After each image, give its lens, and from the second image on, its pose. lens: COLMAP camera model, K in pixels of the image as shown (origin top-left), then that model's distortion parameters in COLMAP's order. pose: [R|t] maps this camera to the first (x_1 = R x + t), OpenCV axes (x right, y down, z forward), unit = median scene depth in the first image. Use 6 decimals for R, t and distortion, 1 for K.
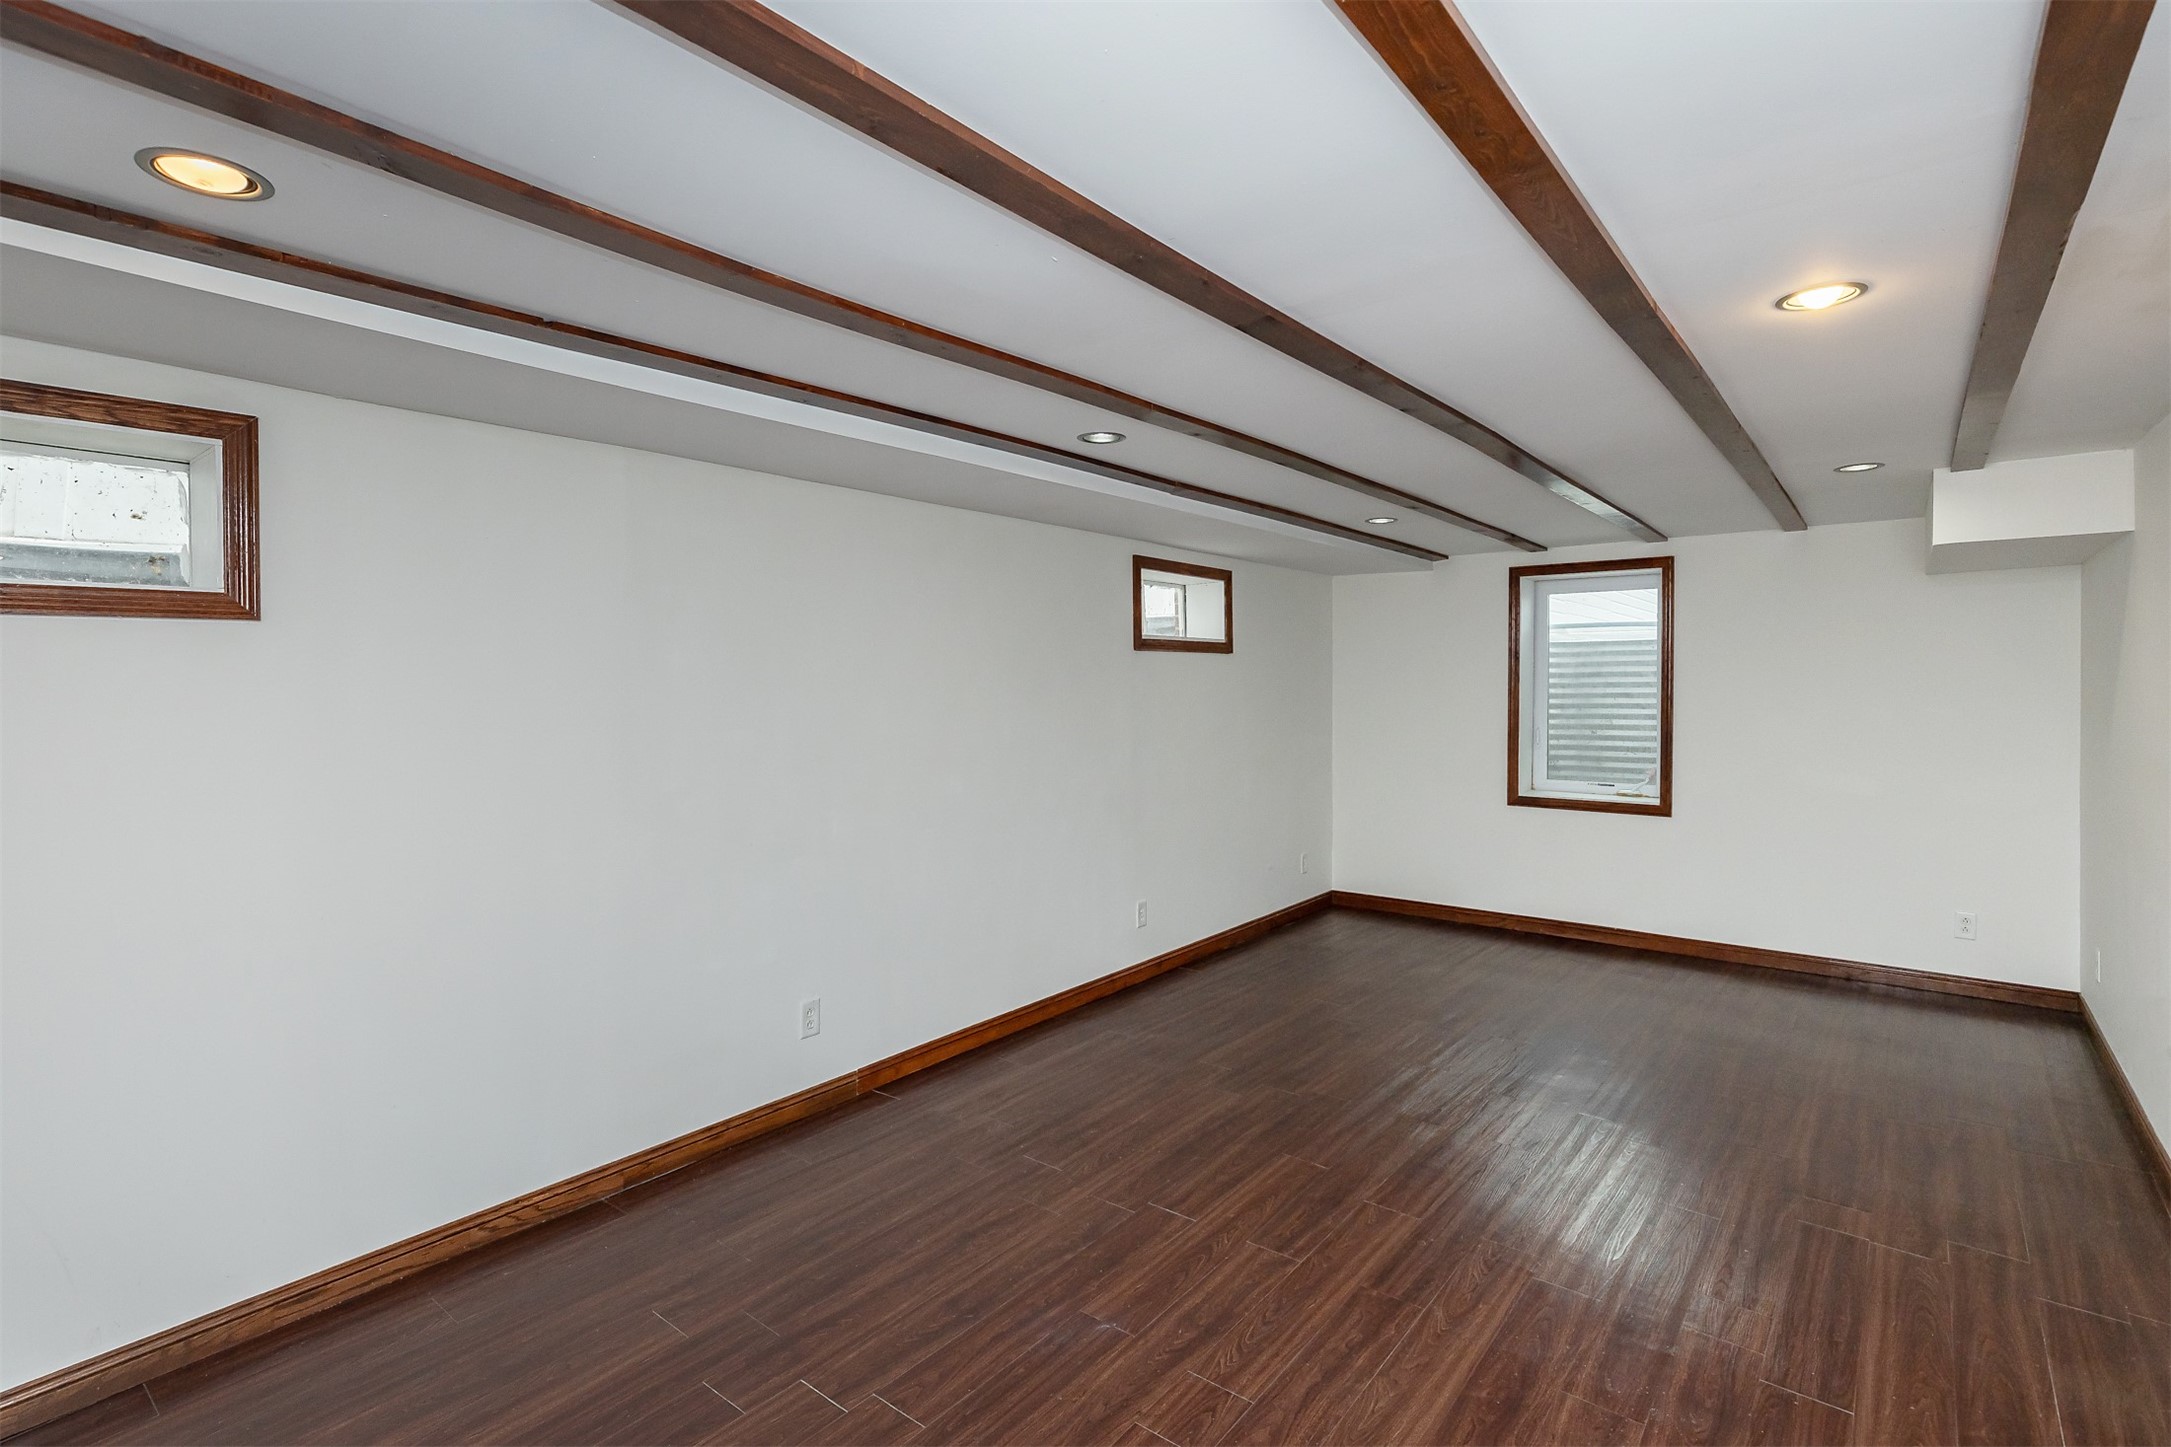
lens RADIAL K [[1009.8, 0, 1093.2], [0, 1009.8, 697.9], [0, 0, 1]] dist [-0.004277, -0.000405]
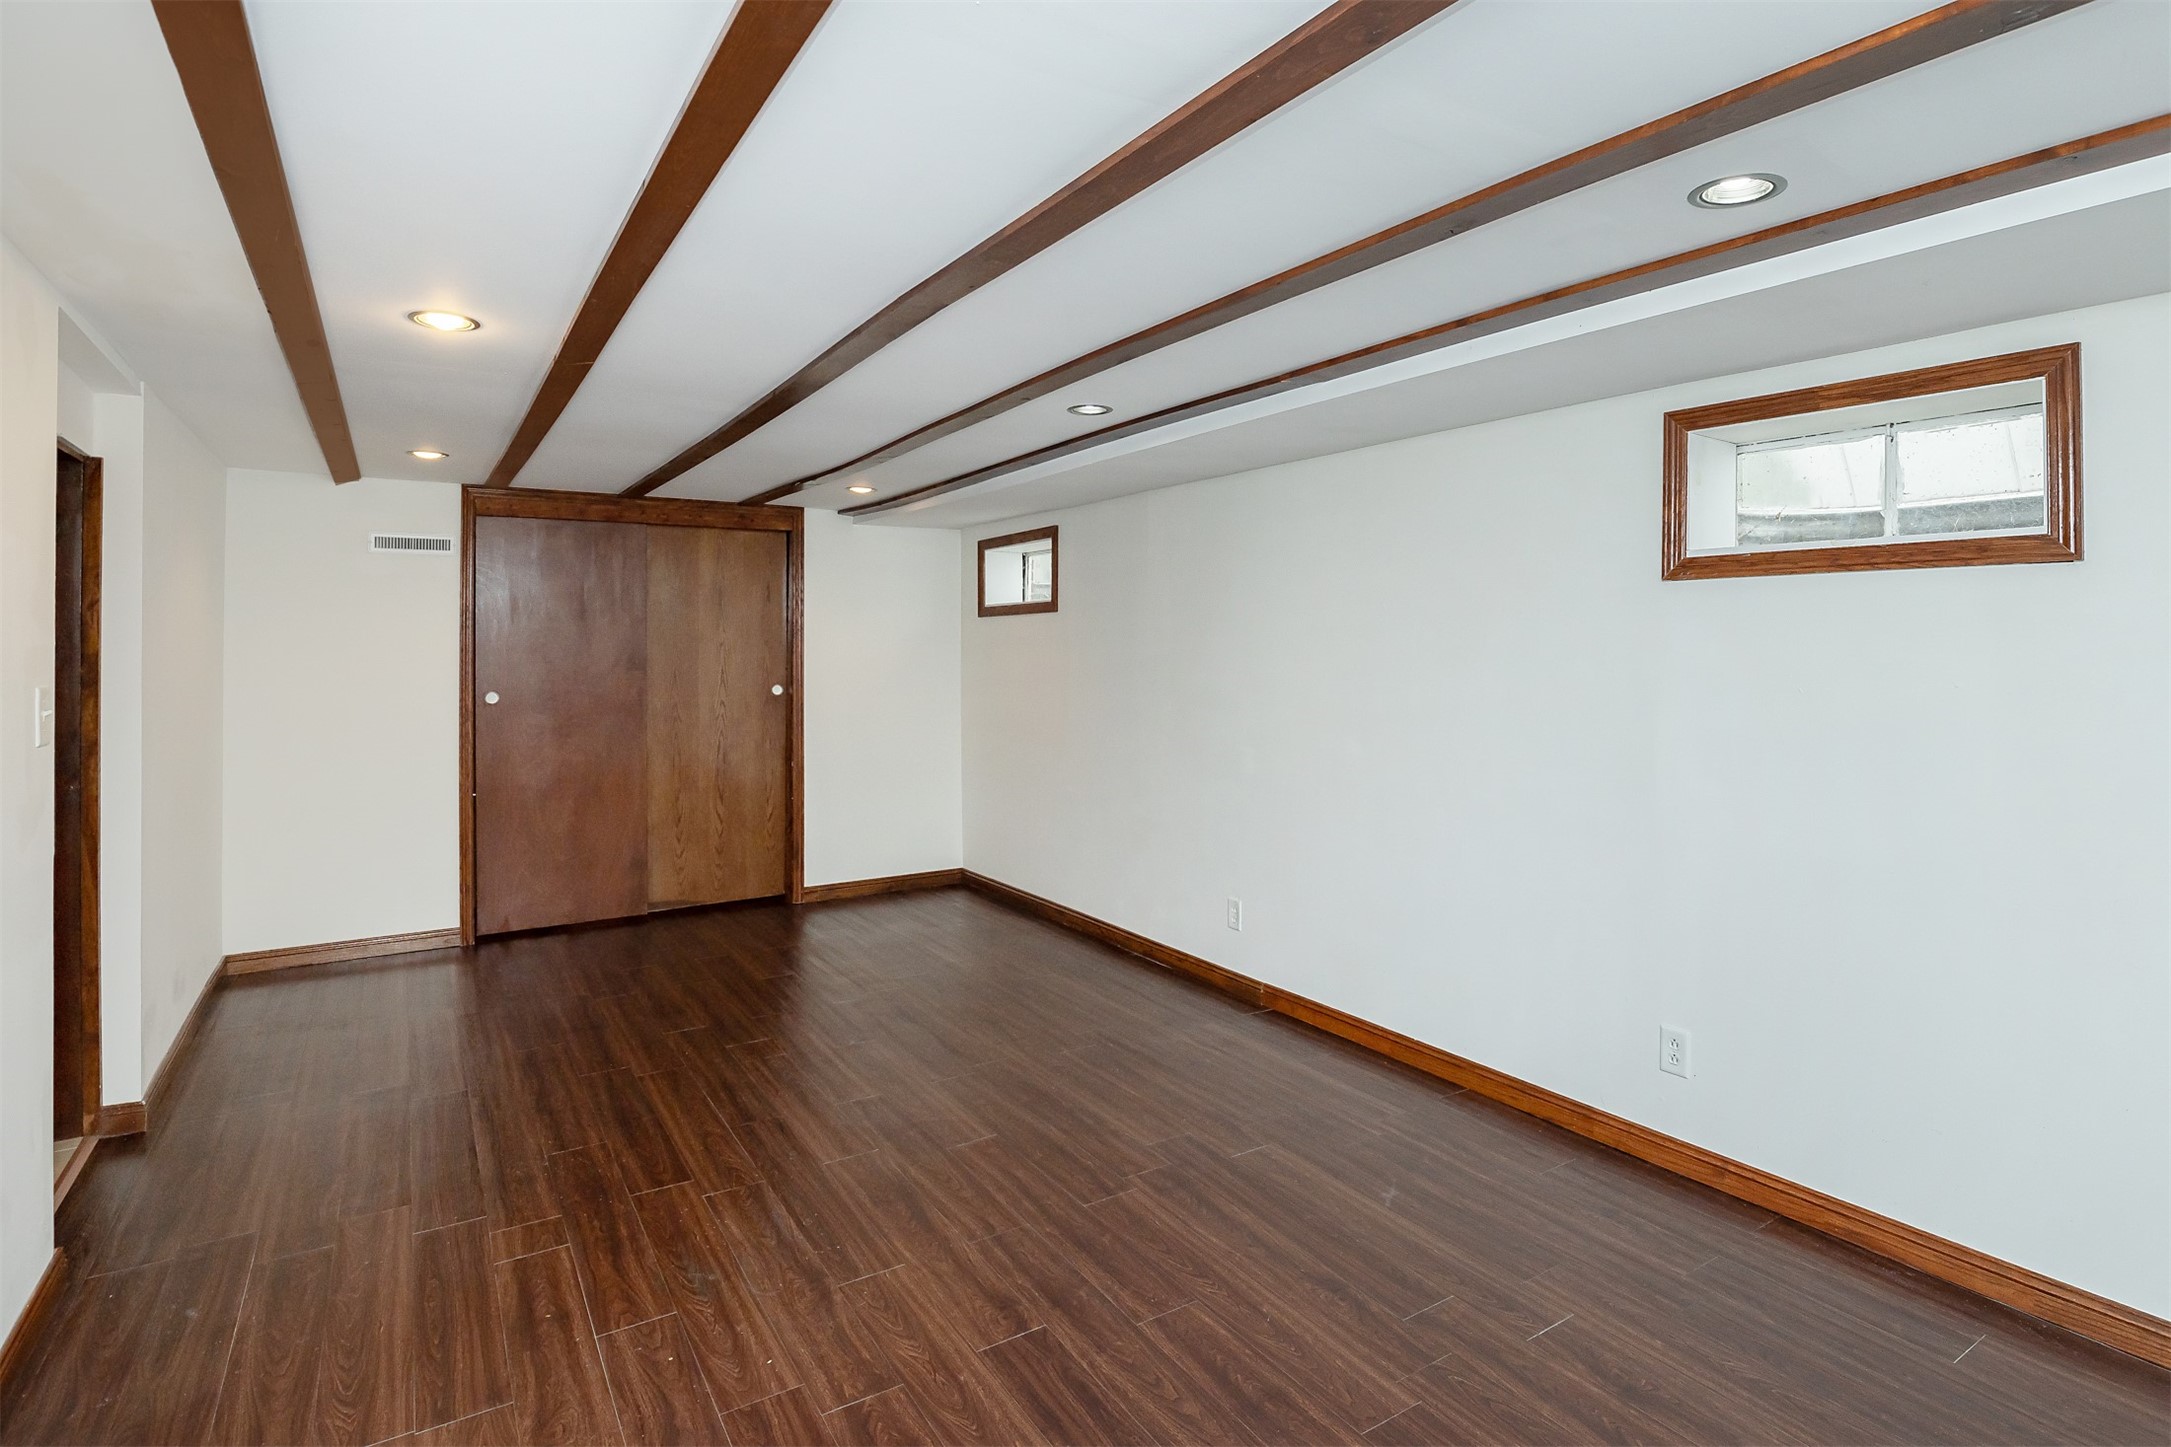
lens RADIAL K [[1001.1, 0, 1089.4], [0, 1001.1, 635.2], [0, 0, 1]] dist [0.001698, 0.000136]
pose [[-0.279163, 0.002001, -0.960242, 0.885988], [-0.004264, 0.999985, 0.003324, -0.022476], [0.960234, 0.005022, -0.279150, 1.109926]]
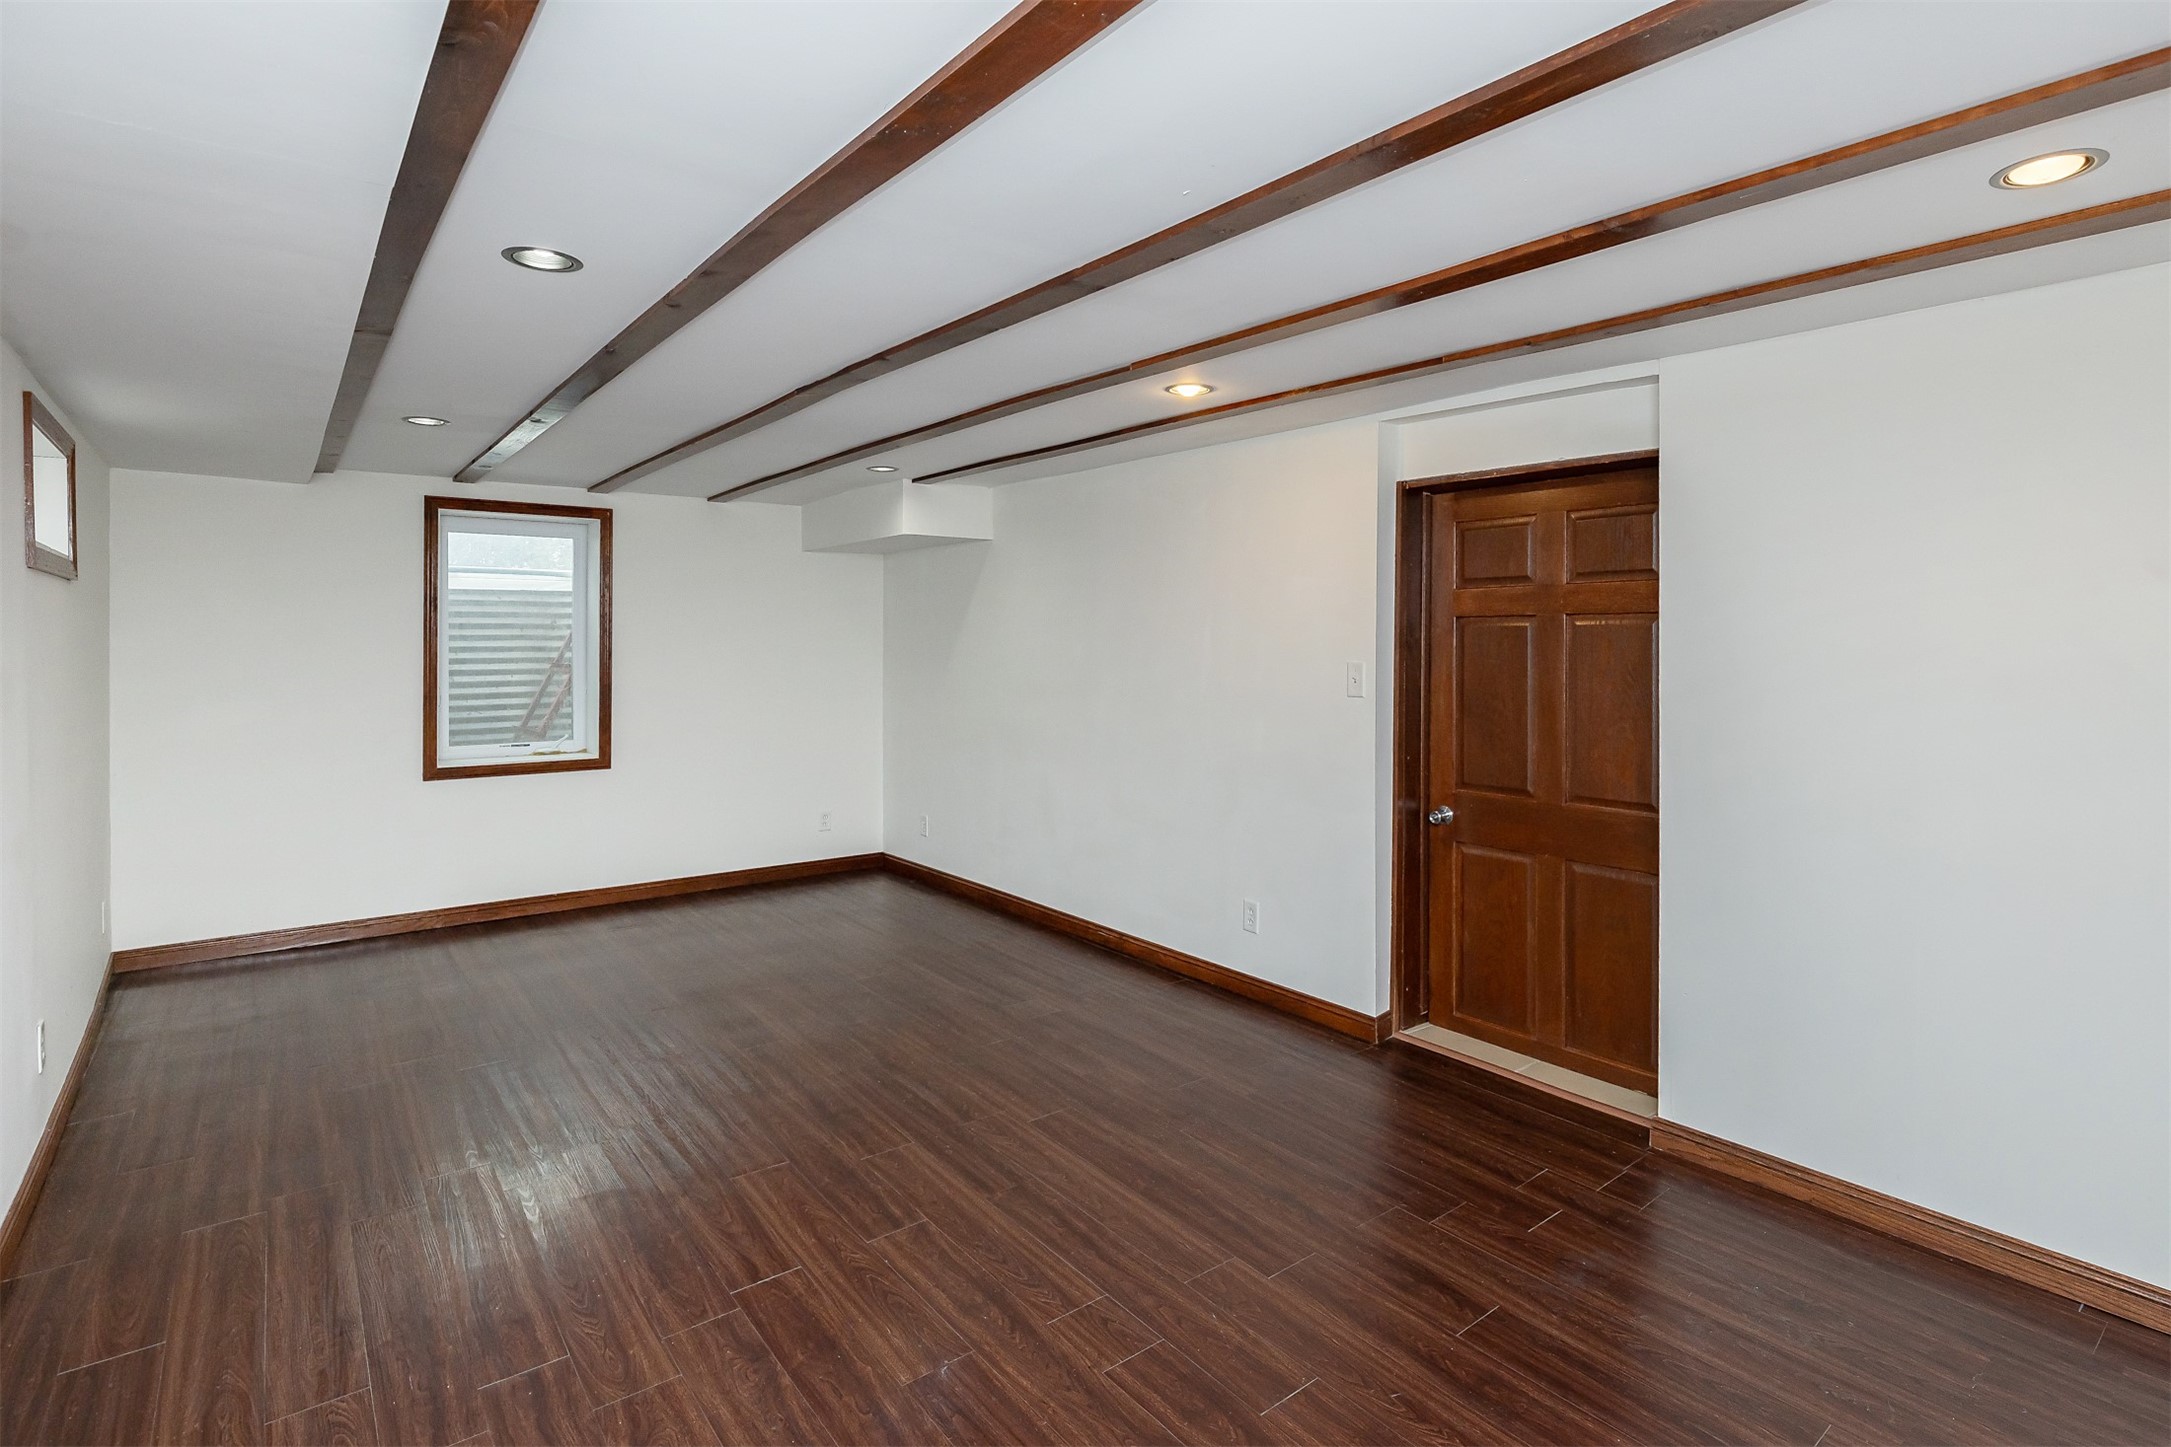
lens RADIAL K [[1080.1, 0, 1080.1], [0, 1080.1, 705.1], [0, 0, 1]] dist [-0.003202, -0.000477]
pose [[0.231691, -0.057570, 0.971084, -0.510013], [0.010695, 0.998338, 0.056634, -0.002367], [-0.972731, -0.002736, 0.231922, 0.408779]]
